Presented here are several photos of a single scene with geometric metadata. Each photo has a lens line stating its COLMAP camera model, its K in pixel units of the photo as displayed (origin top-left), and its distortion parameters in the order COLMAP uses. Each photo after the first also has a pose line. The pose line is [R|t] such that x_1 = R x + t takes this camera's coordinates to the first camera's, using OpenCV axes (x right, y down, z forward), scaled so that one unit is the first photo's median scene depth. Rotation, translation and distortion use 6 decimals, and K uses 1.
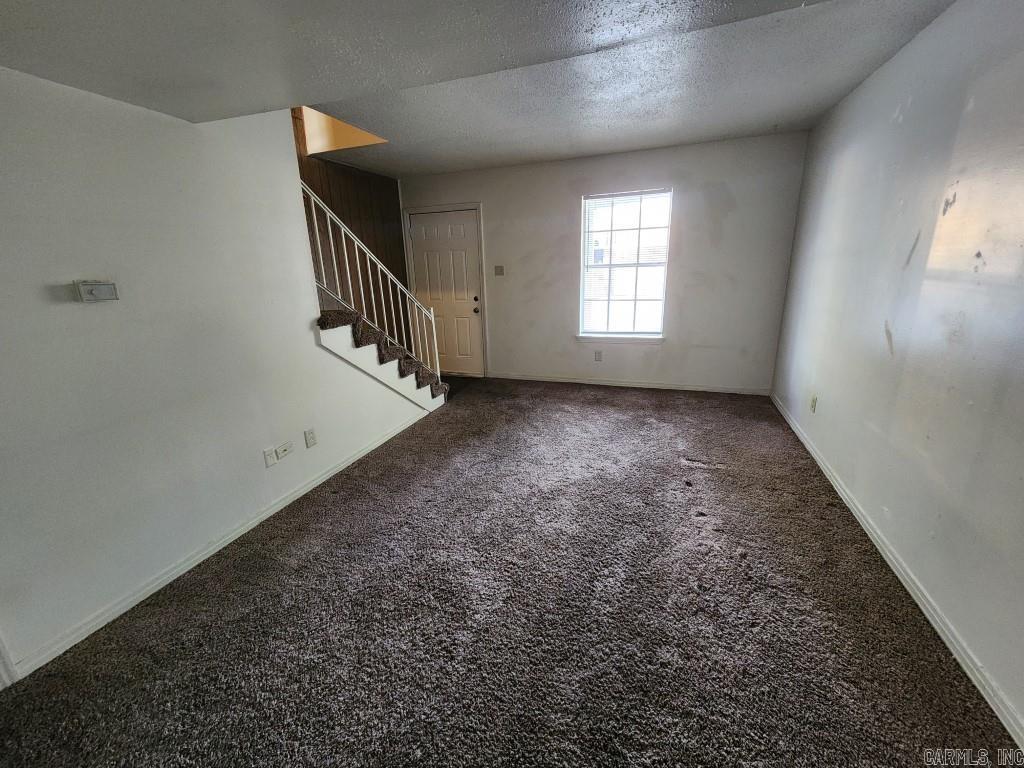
lens RADIAL K [[416.5, 0, 505.4], [0, 416.5, 380.9], [0, 0, 1]] dist [-0.001205, 0.000166]
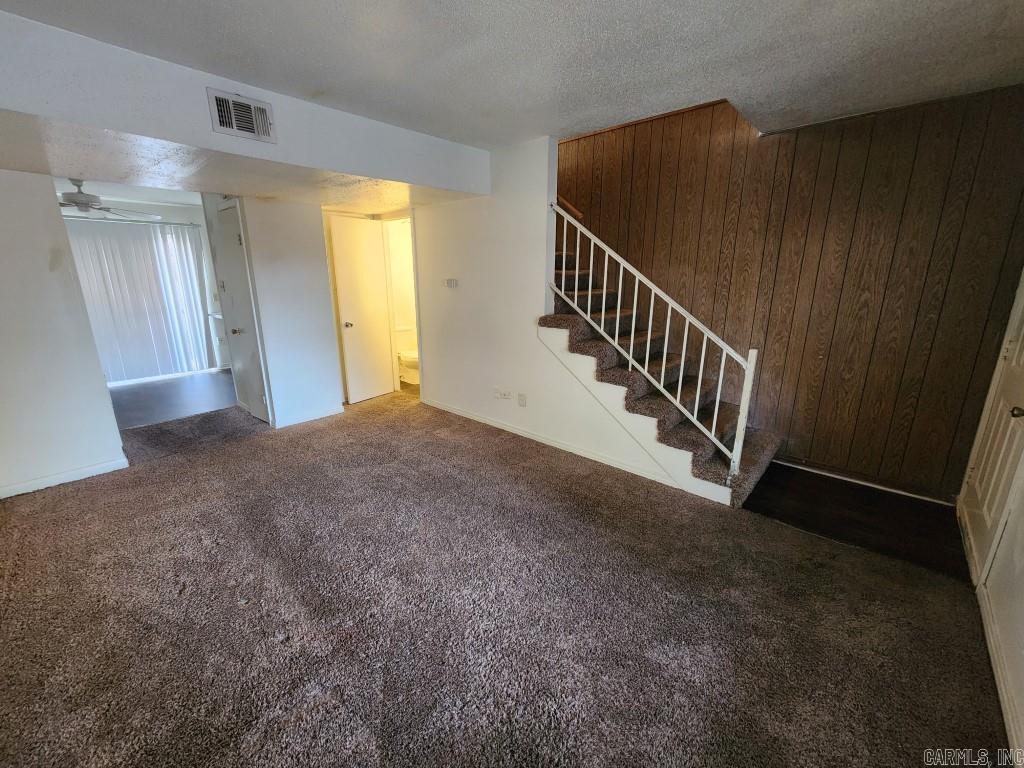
lens RADIAL K [[416.5, 0, 505.4], [0, 416.5, 380.9], [0, 0, 1]] dist [-0.001205, 0.000166]
pose [[-0.363806, 0.259635, -0.894559, 0.672648], [-0.249885, 0.897961, 0.362247, -0.356392], [0.897331, 0.355324, -0.261805, 1.146332]]
